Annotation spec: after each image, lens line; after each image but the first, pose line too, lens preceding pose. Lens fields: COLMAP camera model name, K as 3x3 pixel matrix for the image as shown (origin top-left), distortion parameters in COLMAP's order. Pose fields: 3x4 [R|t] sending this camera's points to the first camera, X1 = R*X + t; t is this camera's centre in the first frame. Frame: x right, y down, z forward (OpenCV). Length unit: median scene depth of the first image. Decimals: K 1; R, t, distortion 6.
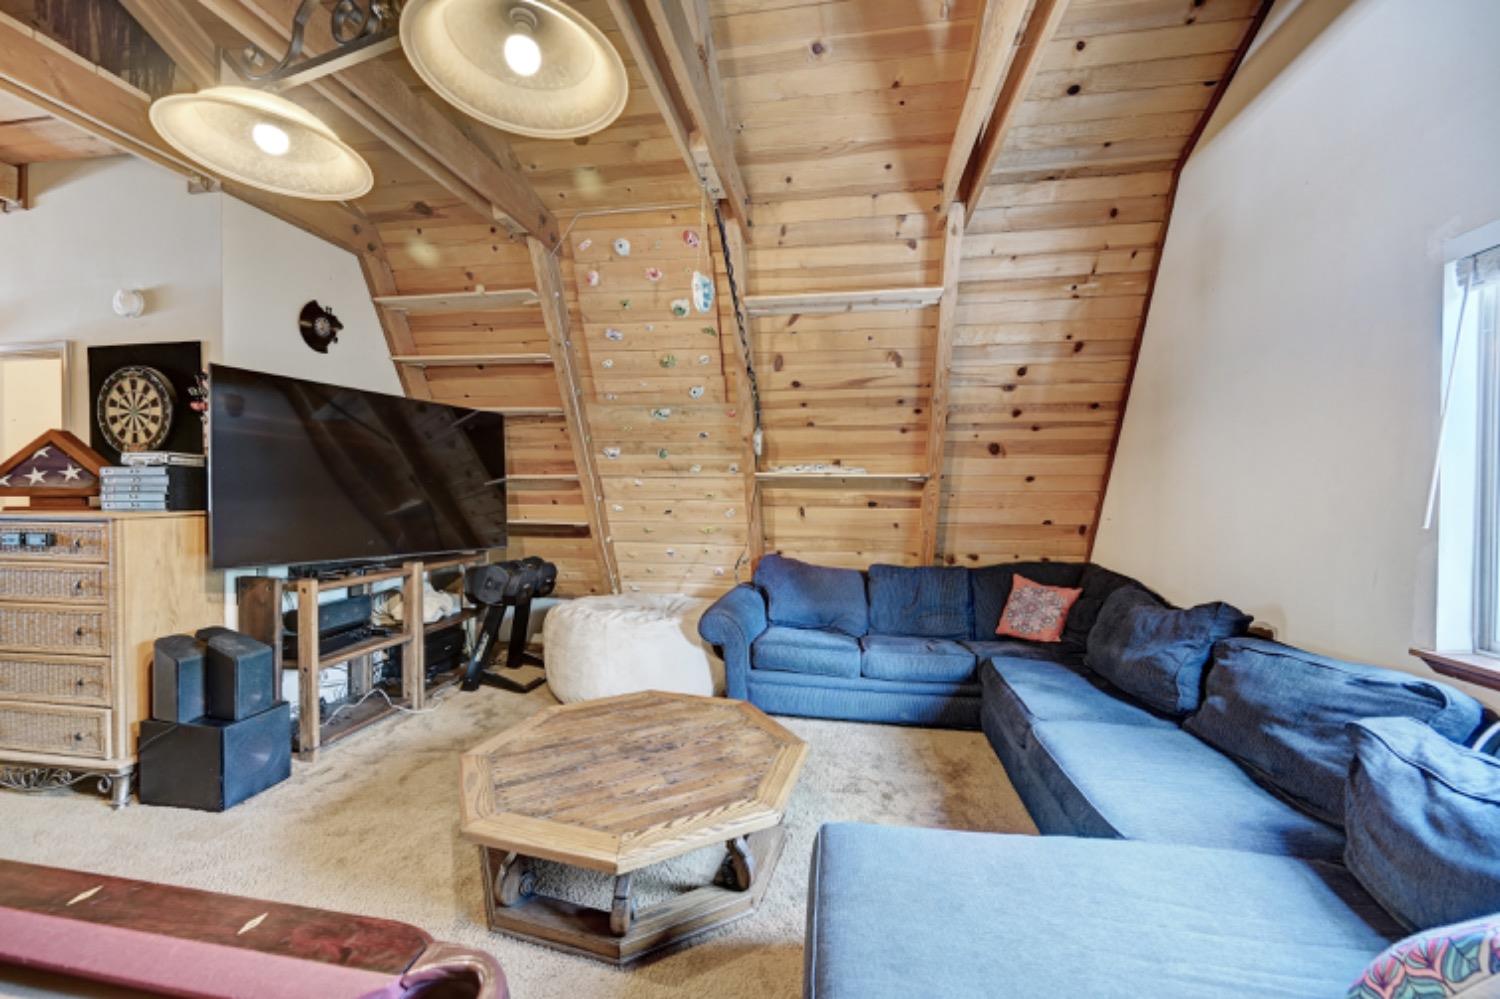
lens RADIAL K [[589.2, 0, 750.3], [0, 589.2, 495.5], [0, 0, 1]] dist [-0.002792, -0.000205]
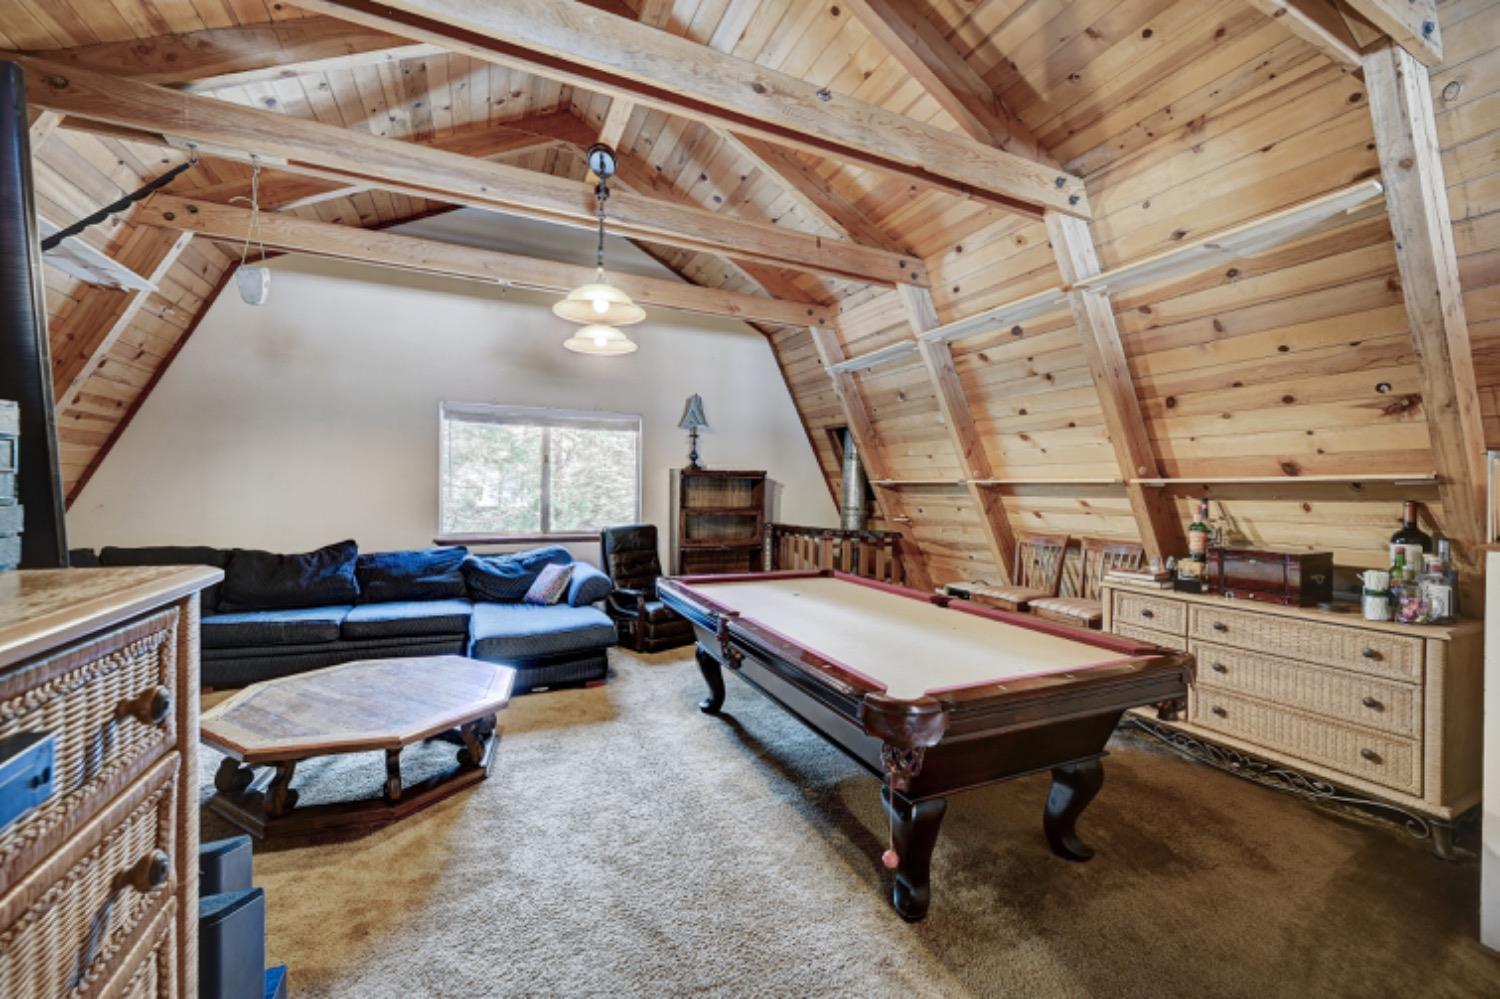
lens RADIAL K [[589.2, 0, 750.3], [0, 589.2, 495.5], [0, 0, 1]] dist [-0.002792, -0.000205]
pose [[-0.564383, -0.019853, 0.825274, -0.971482], [-0.007767, 0.999794, 0.018740, -0.008714], [-0.825476, 0.004167, -0.564421, 0.612758]]
